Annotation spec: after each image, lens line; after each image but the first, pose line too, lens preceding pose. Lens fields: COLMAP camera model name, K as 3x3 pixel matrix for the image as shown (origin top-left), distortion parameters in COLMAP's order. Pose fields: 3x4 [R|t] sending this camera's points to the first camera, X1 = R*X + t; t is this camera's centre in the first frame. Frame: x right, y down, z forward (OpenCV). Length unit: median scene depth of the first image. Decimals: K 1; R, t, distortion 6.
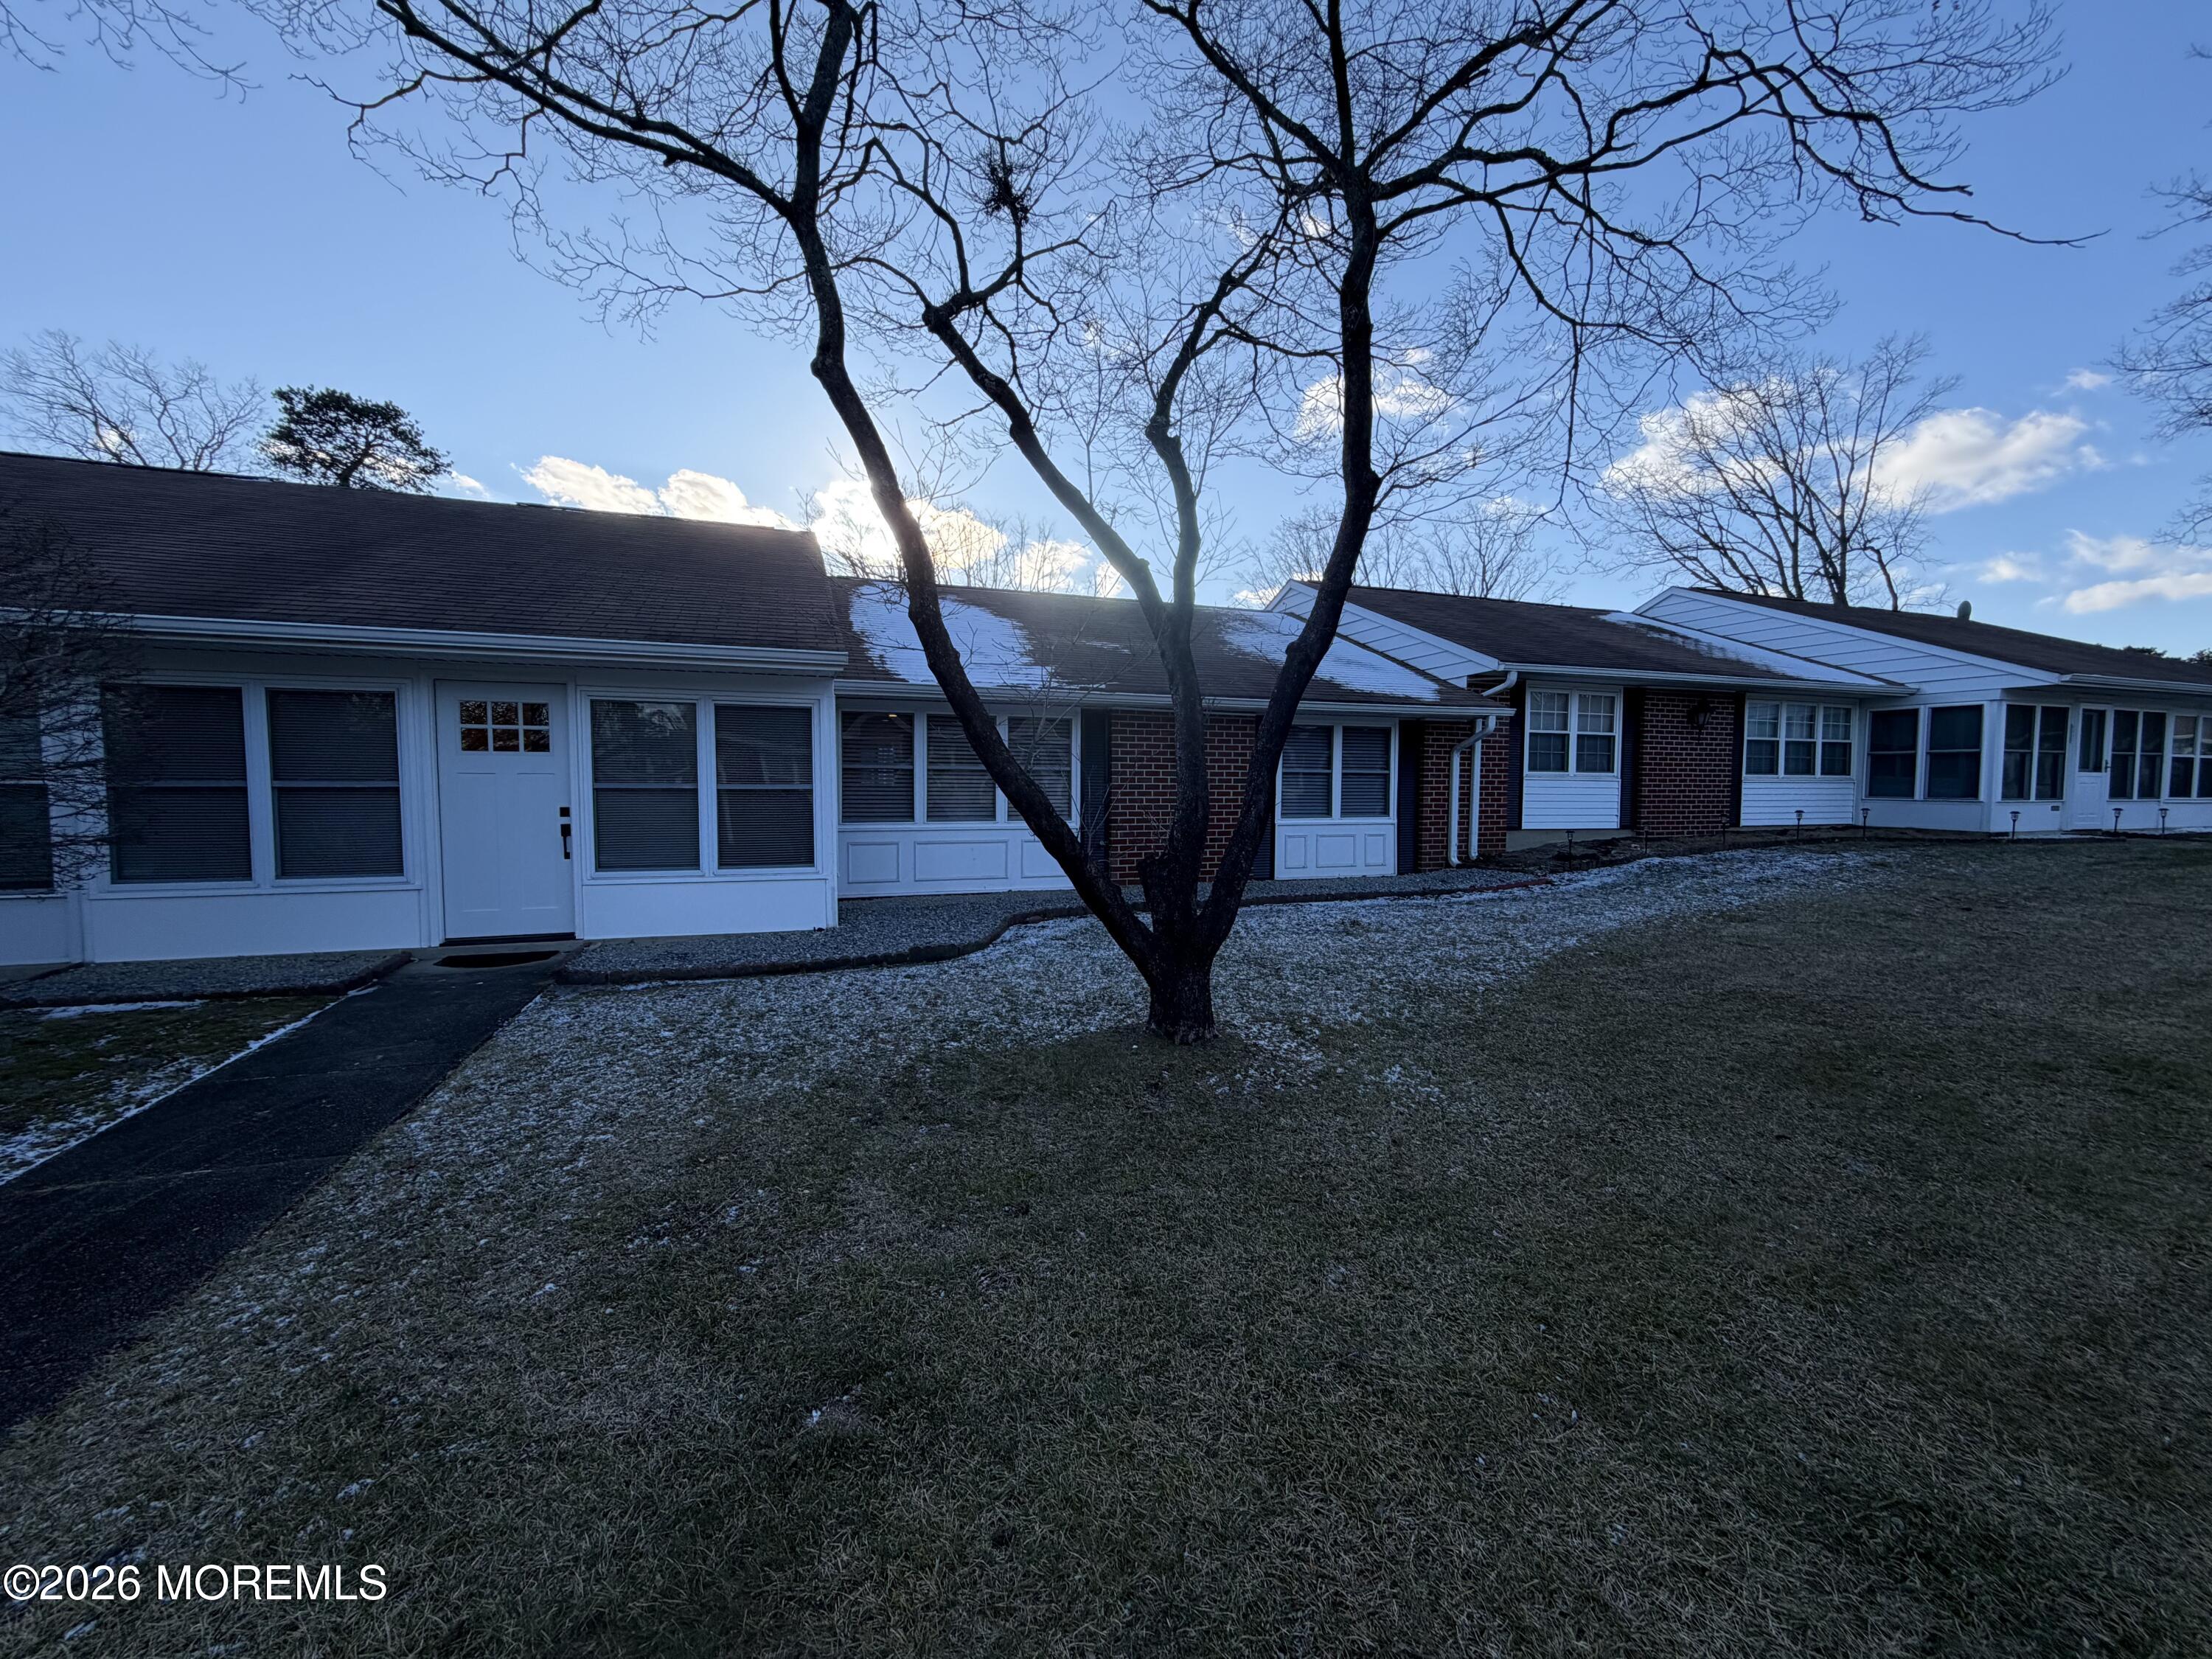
lens RADIAL K [[882.8, 0, 1104.5], [0, 882.8, 830.0], [0, 0, 1]] dist [0.000236, -0.000336]
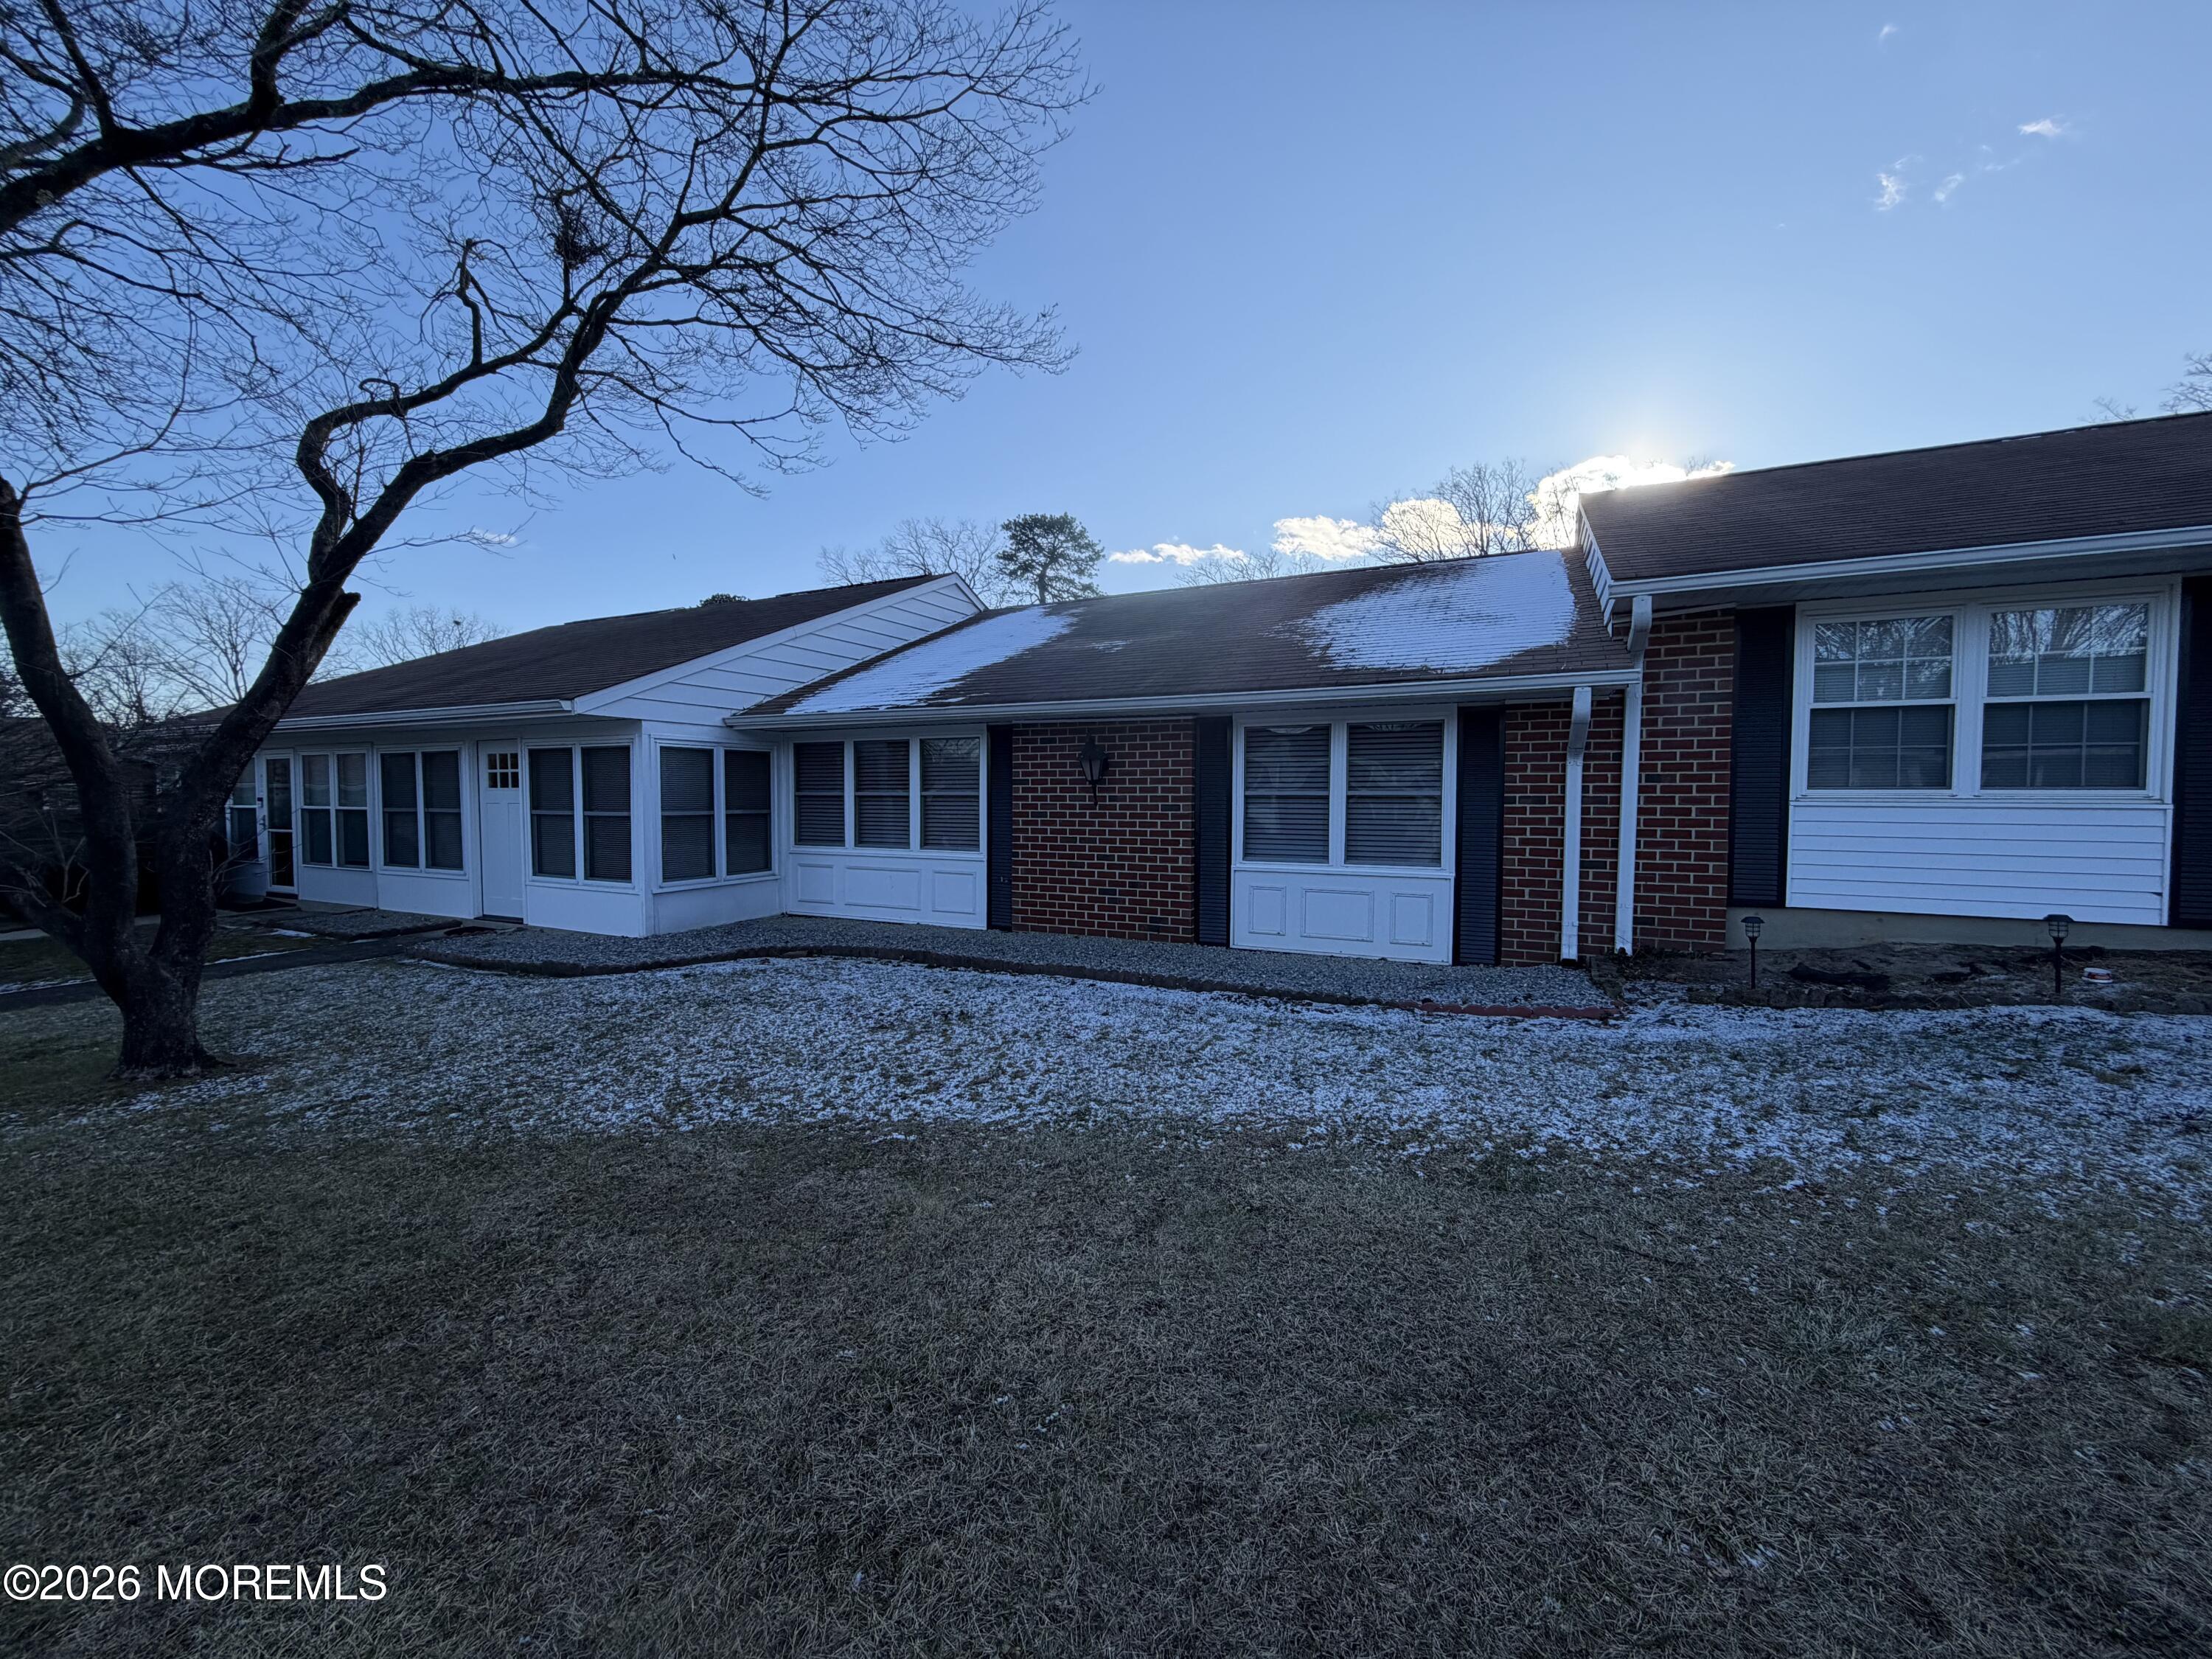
lens RADIAL K [[882.8, 0, 1102.3], [0, 882.8, 834.1], [0, 0, 1]] dist [0.000236, -0.000336]
pose [[0.694800, 0.026760, -0.718705, 1.362071], [-0.036183, 0.999343, 0.002229, -0.069042], [0.718292, 0.024457, 0.695312, 0.930666]]
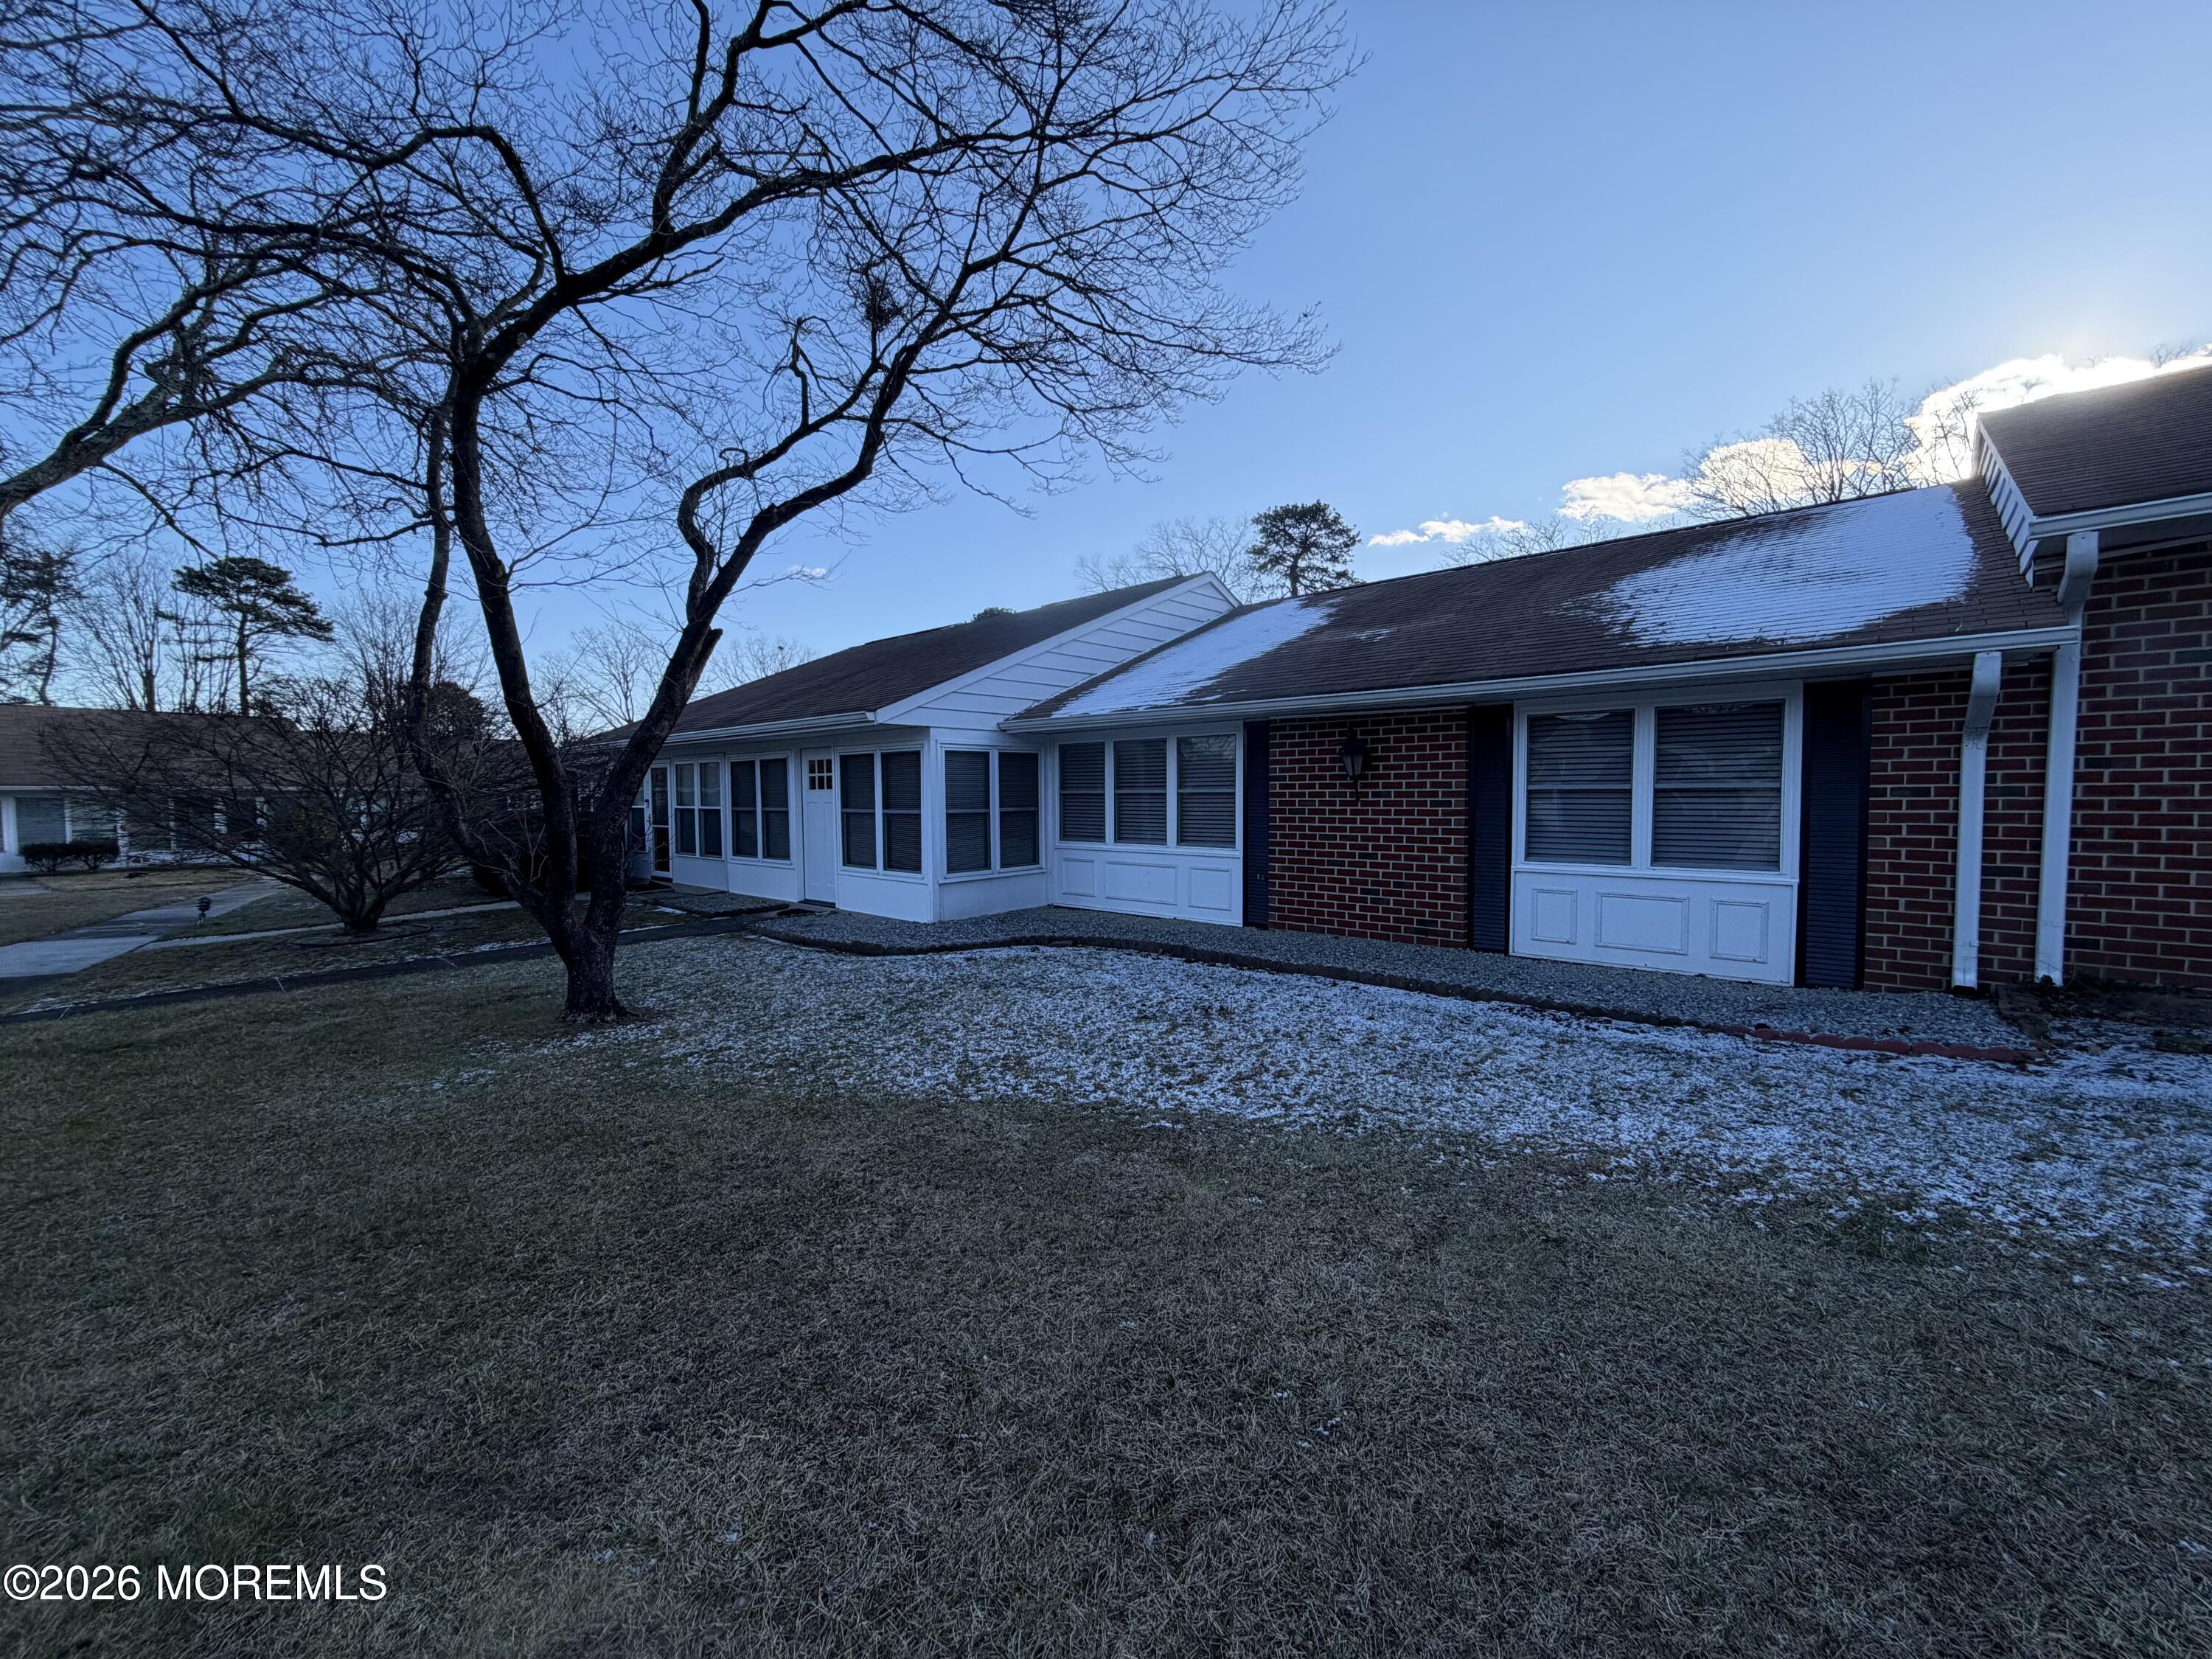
lens RADIAL K [[882.8, 0, 1096.3], [0, 882.8, 832.4], [0, 0, 1]] dist [0.000236, -0.000336]
pose [[0.464228, 0.030186, -0.885201, 1.358574], [-0.036905, 0.999210, 0.014719, -0.069091], [0.884947, 0.025836, 0.464975, 0.913462]]
